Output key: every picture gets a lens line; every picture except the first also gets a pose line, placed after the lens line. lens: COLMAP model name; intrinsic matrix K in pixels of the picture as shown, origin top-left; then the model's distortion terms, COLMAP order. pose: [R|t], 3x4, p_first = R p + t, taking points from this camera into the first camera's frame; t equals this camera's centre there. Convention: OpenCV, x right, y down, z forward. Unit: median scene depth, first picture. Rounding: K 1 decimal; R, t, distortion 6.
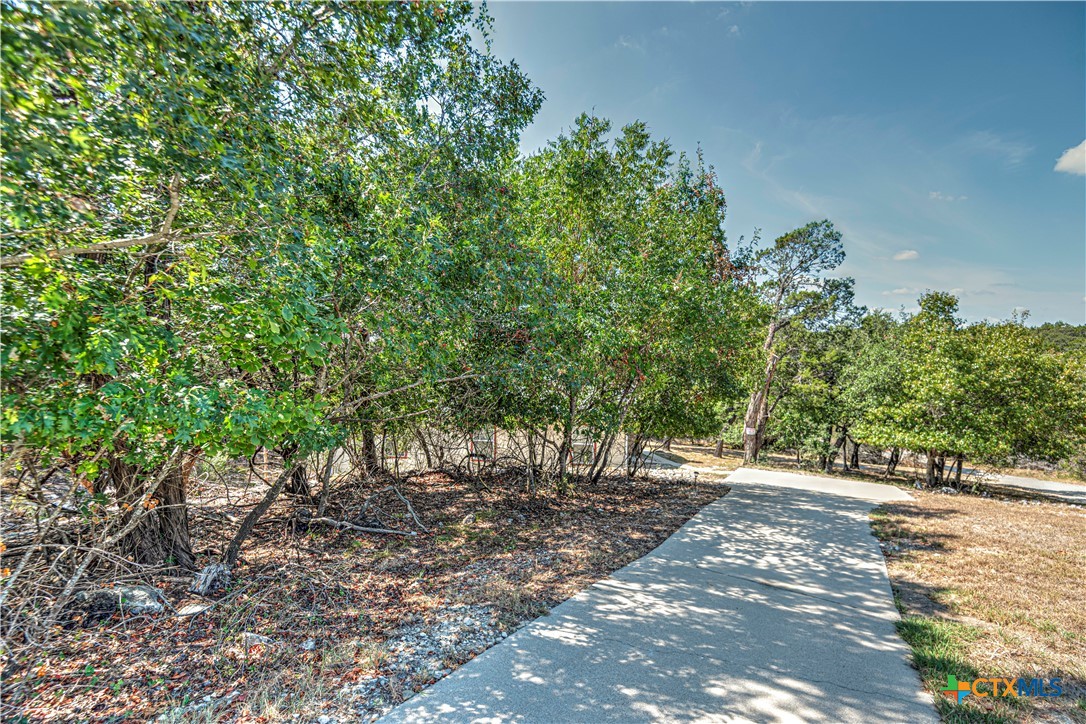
lens RADIAL K [[498.0, 0, 542.9], [0, 498.0, 380.9], [0, 0, 1]] dist [0.010842, -0.005634]
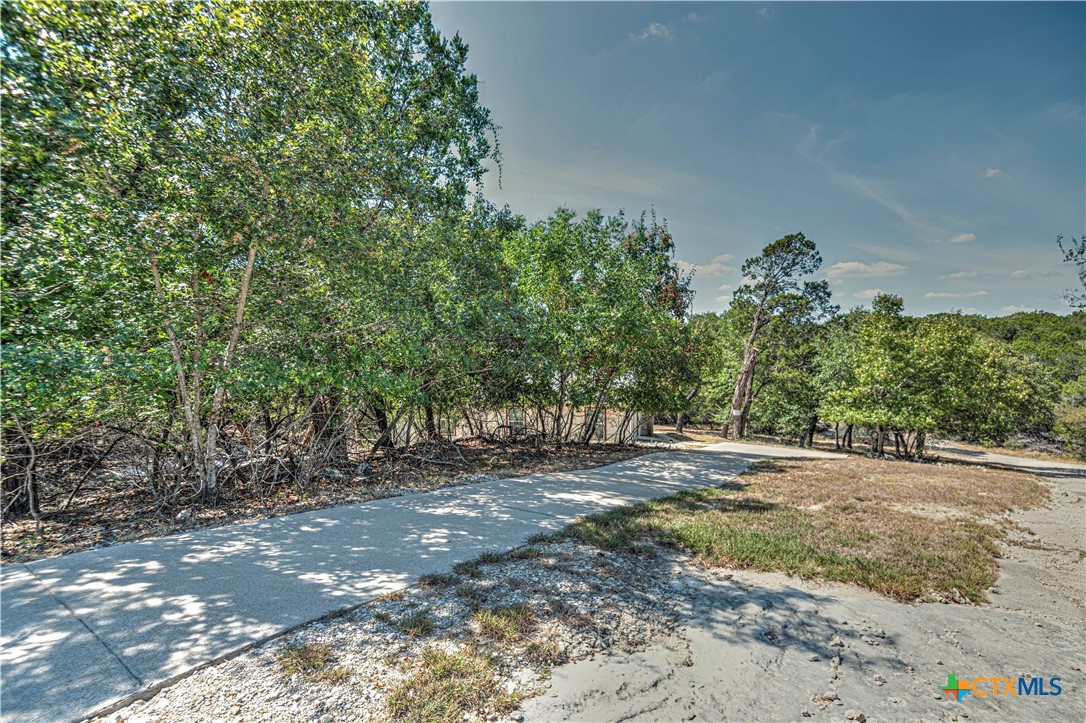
lens RADIAL K [[498.0, 0, 548.4], [0, 498.0, 382.8], [0, 0, 1]] dist [0.010842, -0.005634]
pose [[0.996677, -0.011817, -0.080599, 0.087087], [0.013220, 0.999770, 0.016900, 0.004477], [0.080381, -0.017909, 0.996603, -0.322980]]
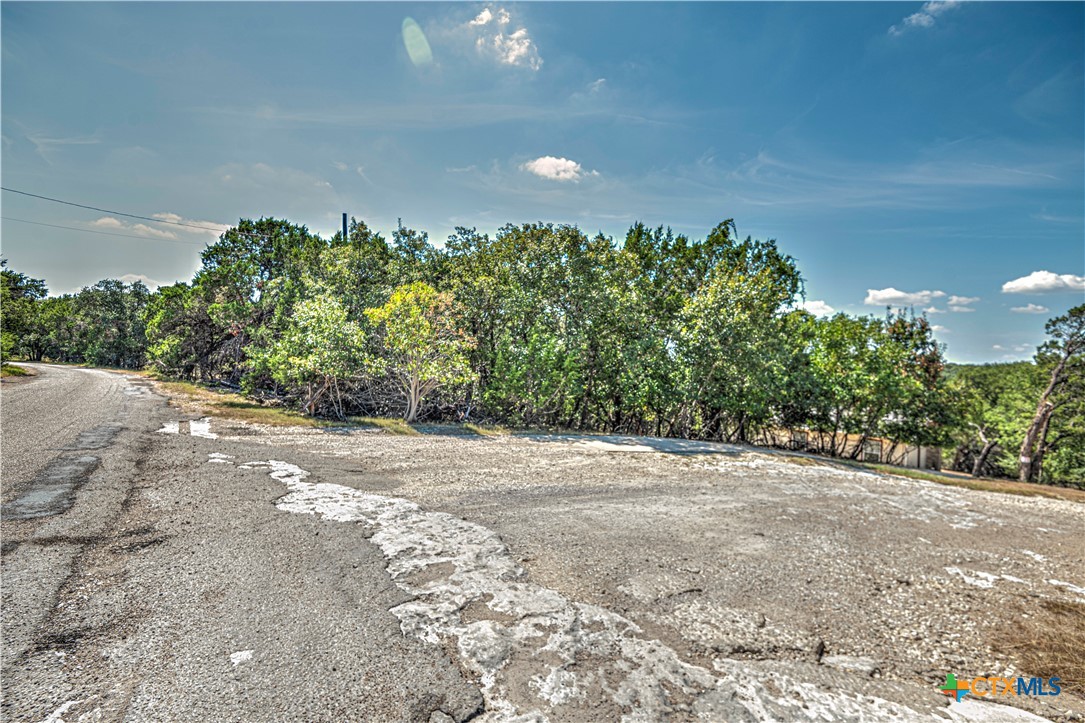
lens RADIAL K [[497.5, 0, 537.9], [0, 497.5, 362.2], [0, 0, 1]] dist [0.010842, -0.005634]
pose [[0.816937, 0.023647, -0.576242, 0.165050], [-0.067333, 0.996237, -0.054576, 0.004858], [0.572783, 0.083385, 0.815455, -1.178554]]
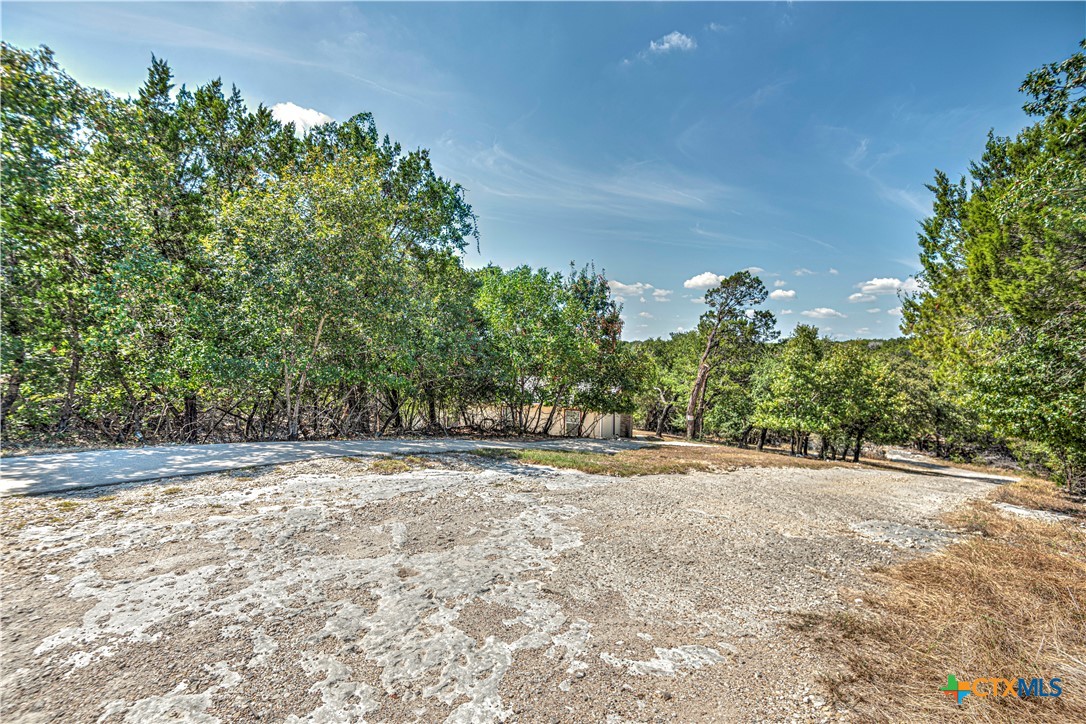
lens RADIAL K [[498.0, 0, 548.0], [0, 498.0, 369.6], [0, 0, 1]] dist [0.010842, -0.005634]
pose [[0.990743, 0.015347, -0.134879, 0.279770], [-0.019049, 0.999475, -0.026202, 0.010407], [0.134406, 0.028529, 0.990516, -0.677113]]
